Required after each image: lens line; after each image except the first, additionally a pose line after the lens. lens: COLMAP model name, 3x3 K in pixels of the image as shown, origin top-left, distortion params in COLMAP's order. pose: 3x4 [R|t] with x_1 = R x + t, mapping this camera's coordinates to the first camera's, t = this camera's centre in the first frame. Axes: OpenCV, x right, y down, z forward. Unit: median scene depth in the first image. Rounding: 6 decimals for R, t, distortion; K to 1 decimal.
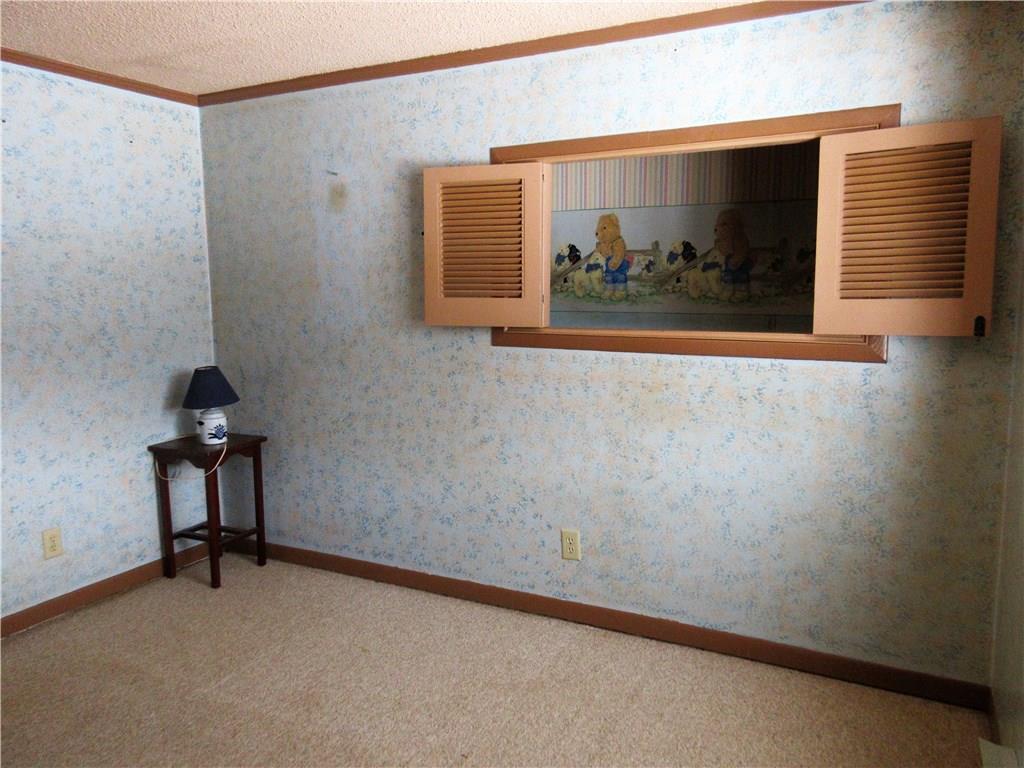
lens RADIAL K [[762.7, 0, 512.0], [0, 762.7, 384.0], [0, 0, 1]] dist [-0.004911, -0.003154]
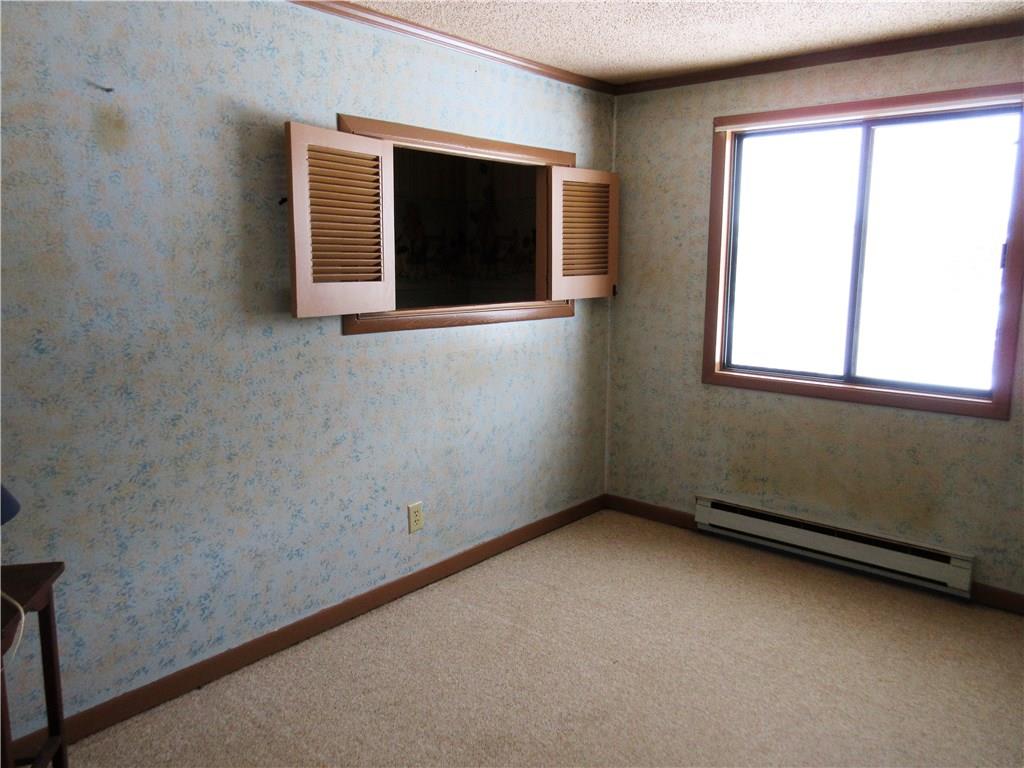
lens RADIAL K [[762.7, 0, 512.0], [0, 762.7, 384.0], [0, 0, 1]] dist [-0.004911, -0.003154]
pose [[0.223220, -0.151422, 0.962935, -0.835928], [0.123104, 0.984331, 0.126249, -0.080604], [-0.966963, 0.090360, 0.238363, 0.583026]]
